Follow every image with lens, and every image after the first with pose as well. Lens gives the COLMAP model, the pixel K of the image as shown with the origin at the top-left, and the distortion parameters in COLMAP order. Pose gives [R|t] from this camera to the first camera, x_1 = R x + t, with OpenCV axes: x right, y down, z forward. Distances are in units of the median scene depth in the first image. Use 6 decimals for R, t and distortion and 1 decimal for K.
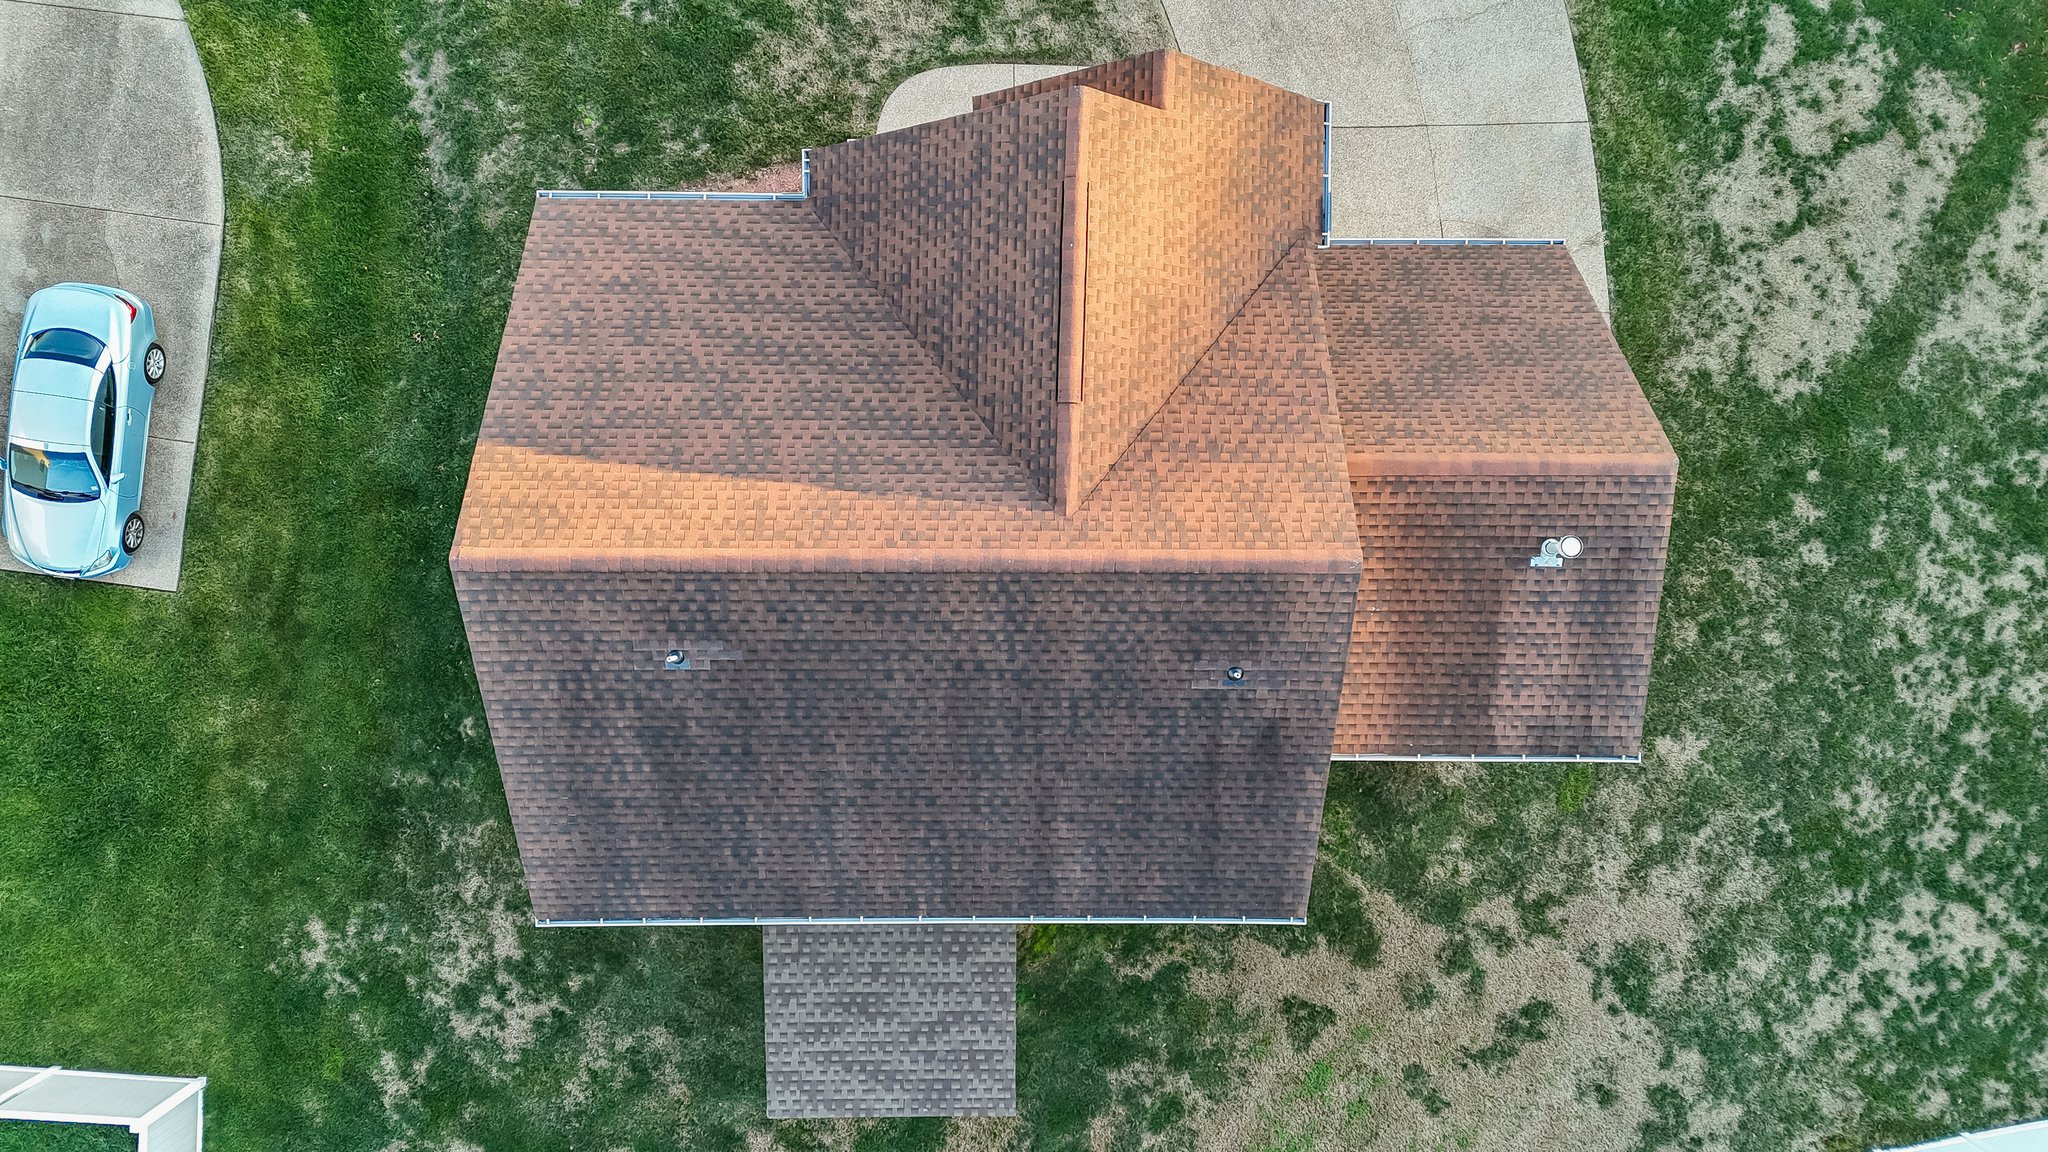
lens RADIAL K [[1494.1, 0, 1025.0], [0, 1494.1, 568.6], [0, 0, 1]] dist [0.081215, -0.066226]
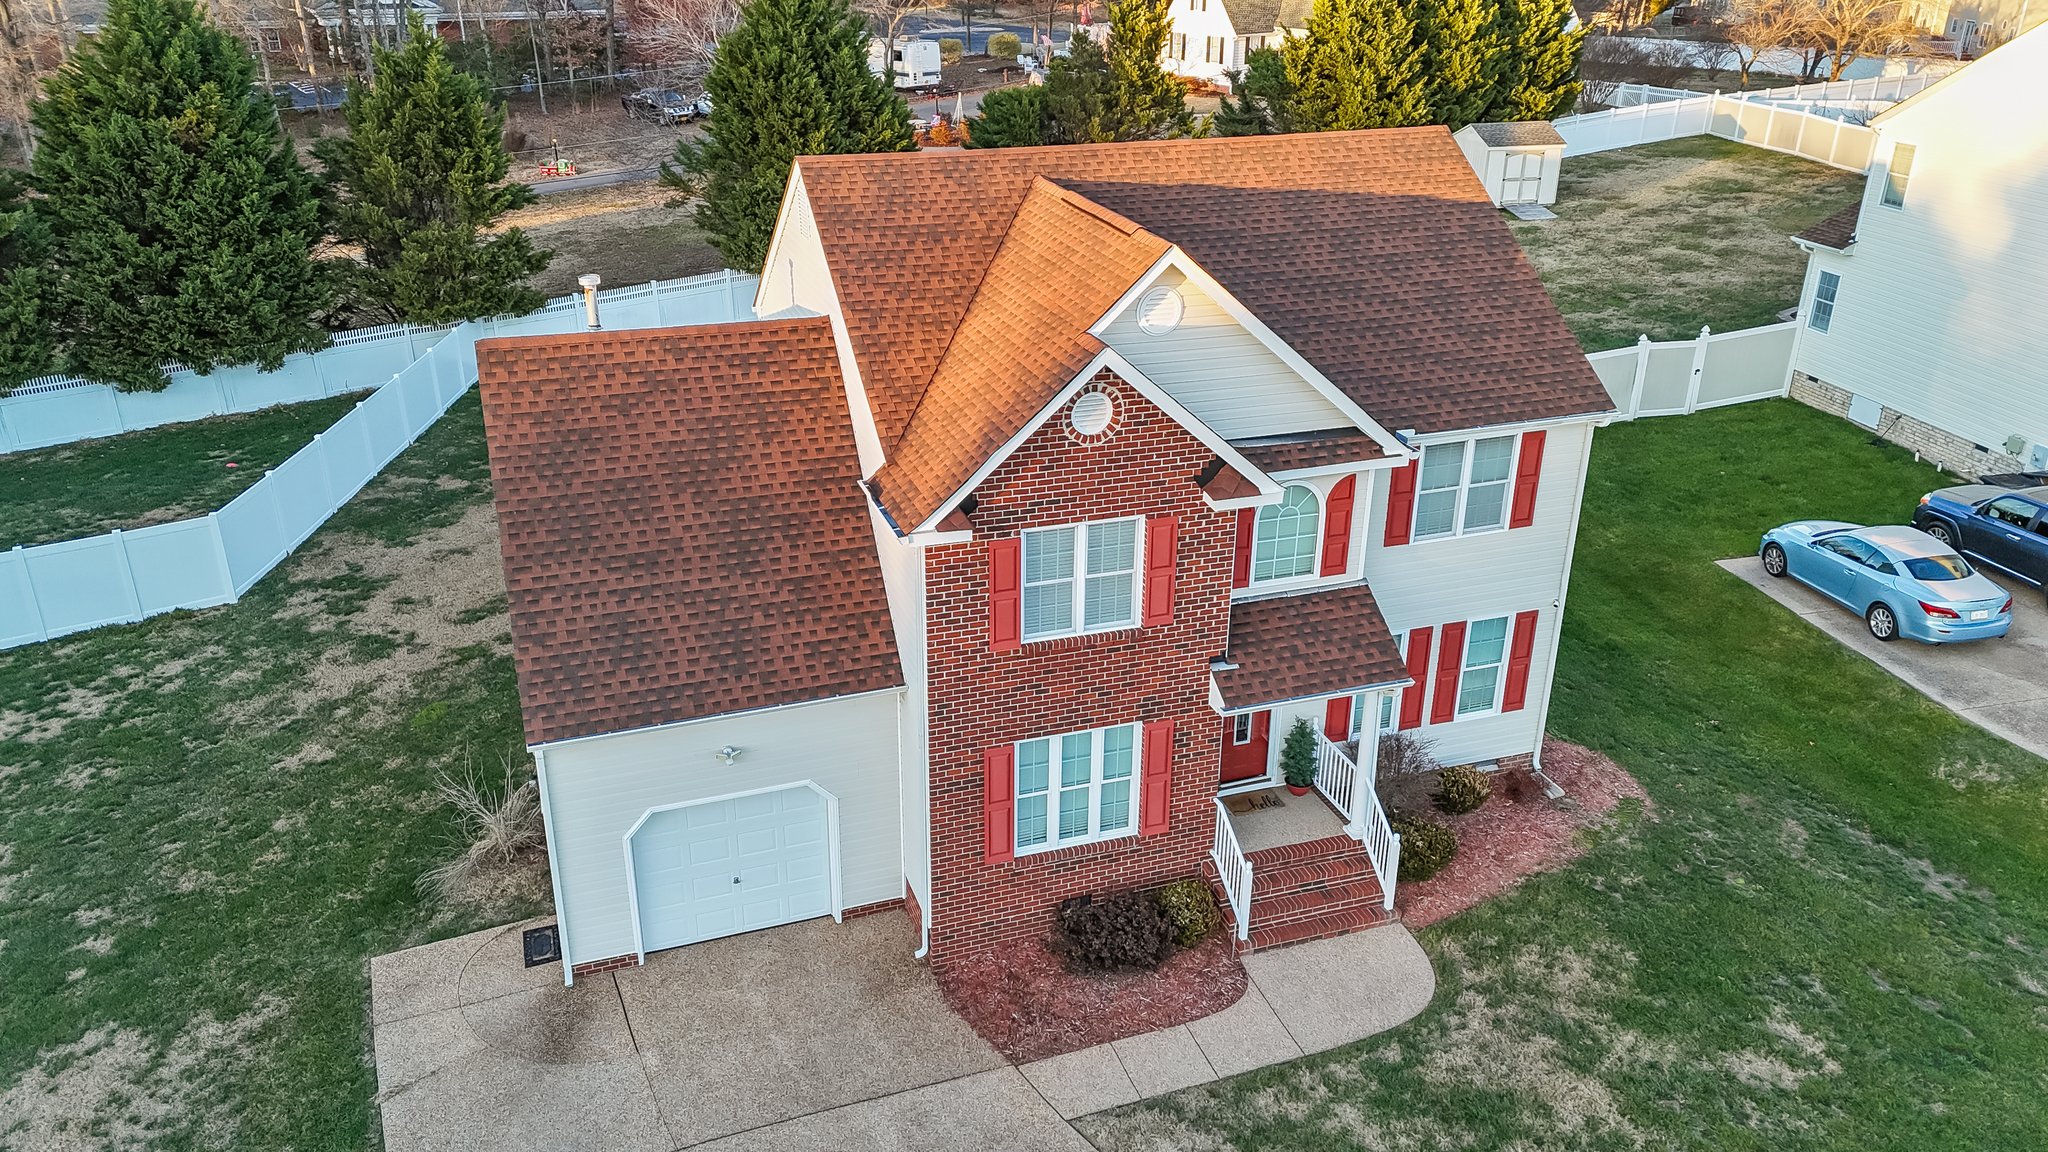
lens RADIAL K [[1494.1, 0, 1025.0], [0, 1494.1, 568.6], [0, 0, 1]] dist [0.081215, -0.066226]
pose [[-0.944565, 0.113601, -0.308045, 0.292238], [-0.327608, -0.388057, 0.861444, -0.780250], [-0.021678, 0.914607, 0.403761, 0.514366]]
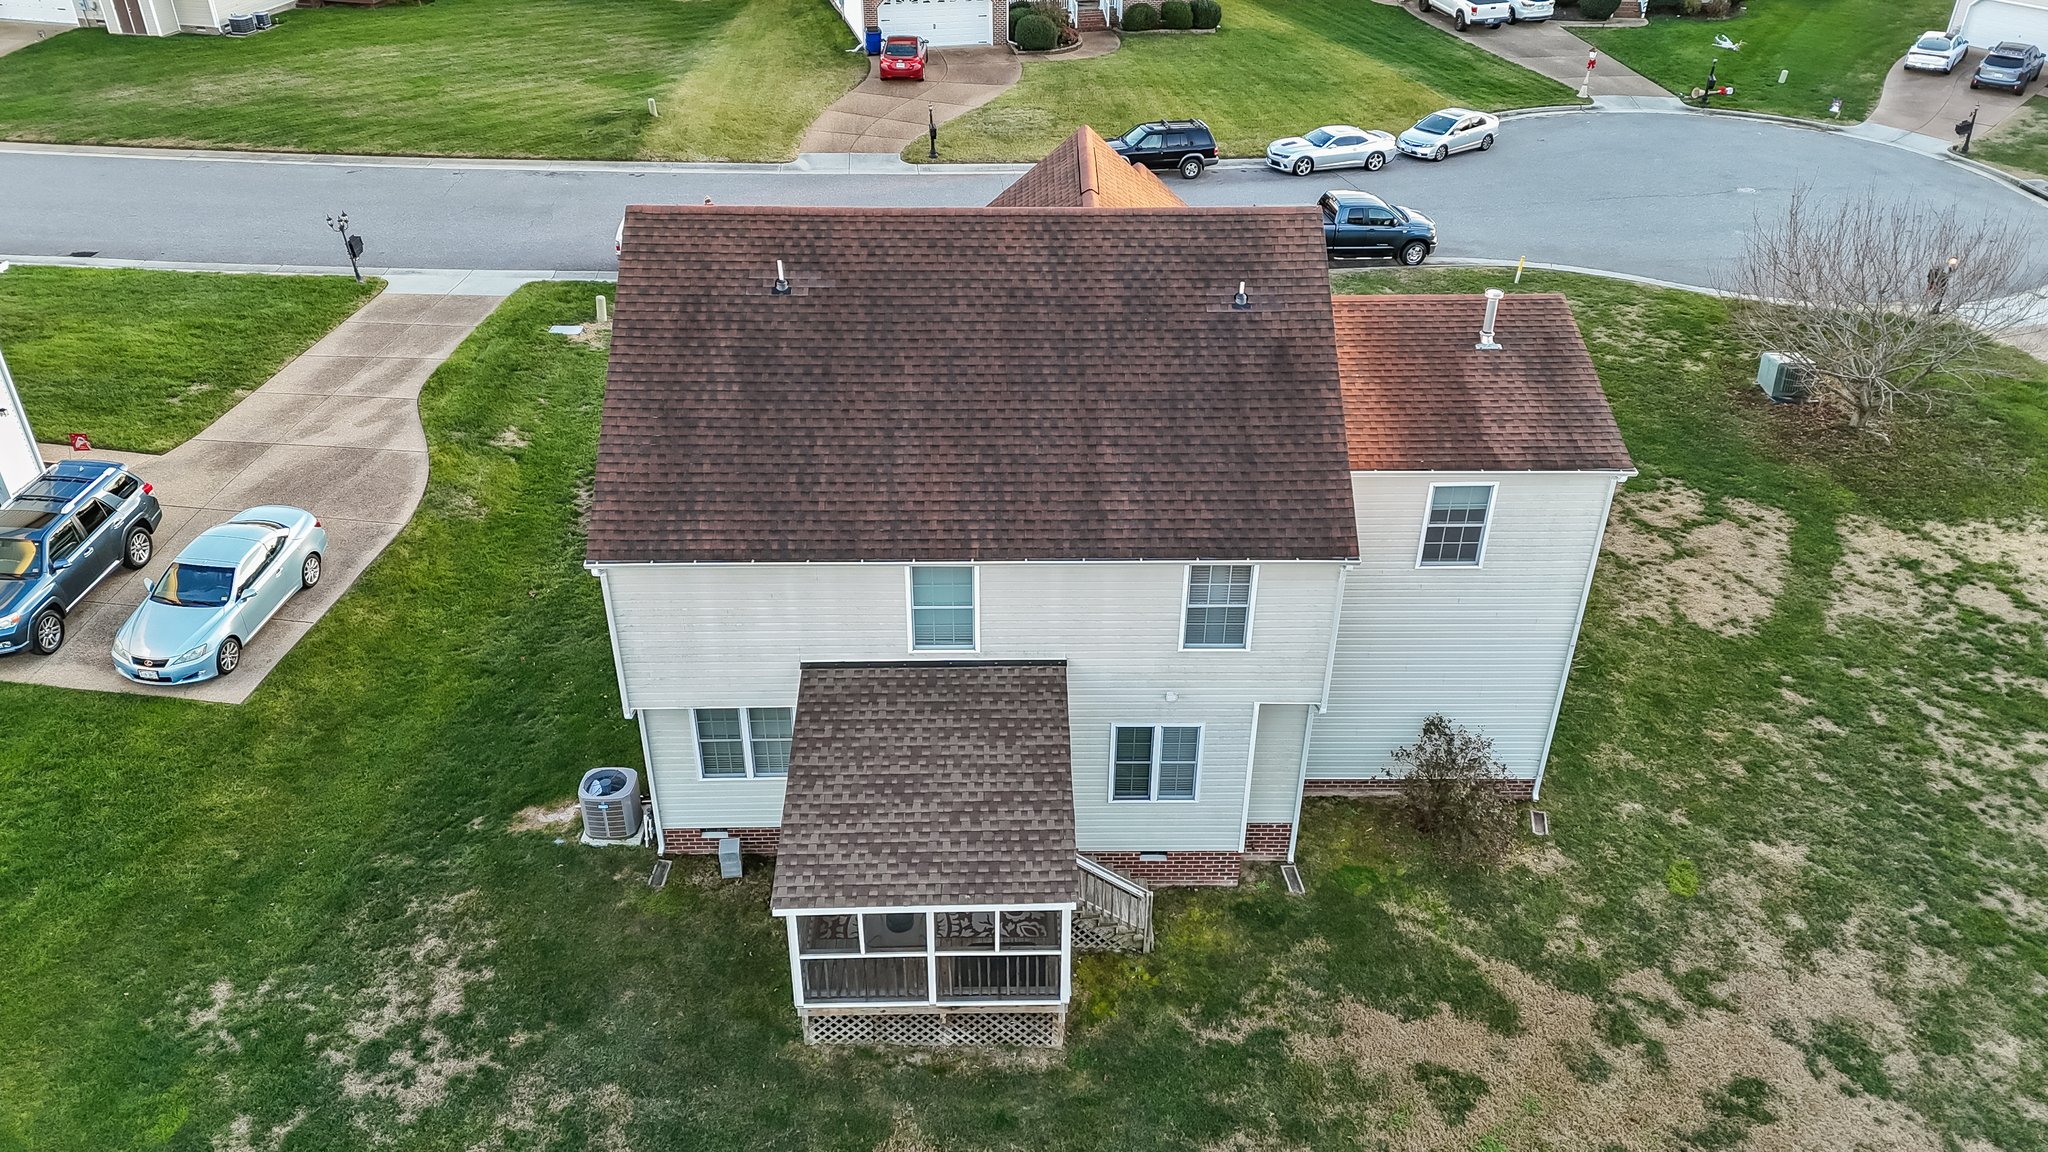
lens RADIAL K [[1494.1, 0, 1025.0], [0, 1494.1, 568.6], [0, 0, 1]] dist [0.081215, -0.066226]
pose [[0.999712, -0.019200, 0.014385, -0.036940], [0.022323, 0.524786, -0.850941, 0.809516], [0.008789, 0.851017, 0.525064, 0.365462]]
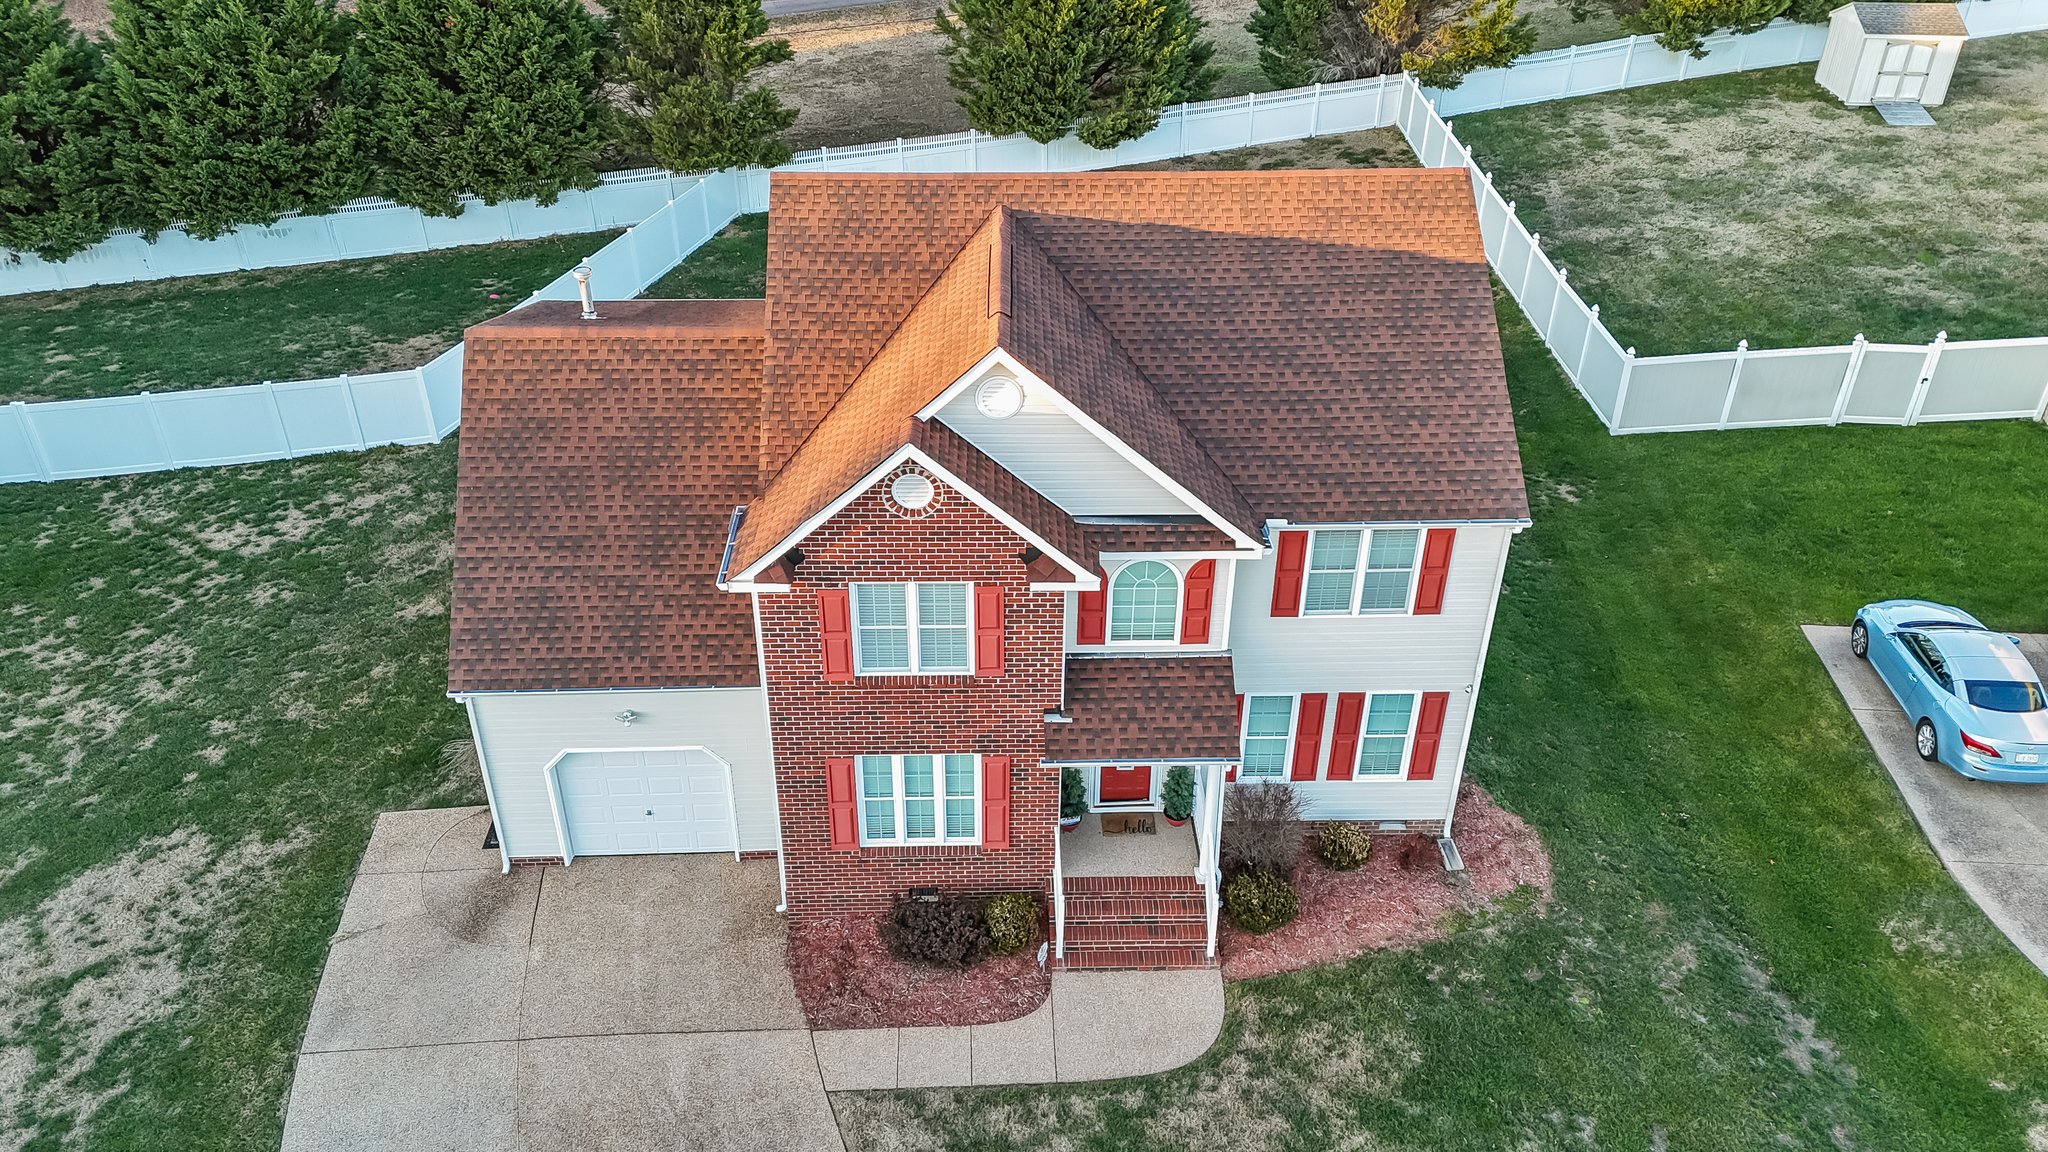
lens RADIAL K [[1494.1, 0, 1025.0], [0, 1494.1, 568.6], [0, 0, 1]] dist [0.081215, -0.066226]
pose [[-0.999162, 0.000809, -0.040926, 0.038397], [-0.034804, -0.543059, 0.838973, -0.810164], [-0.021546, 0.839694, 0.542632, 0.368277]]
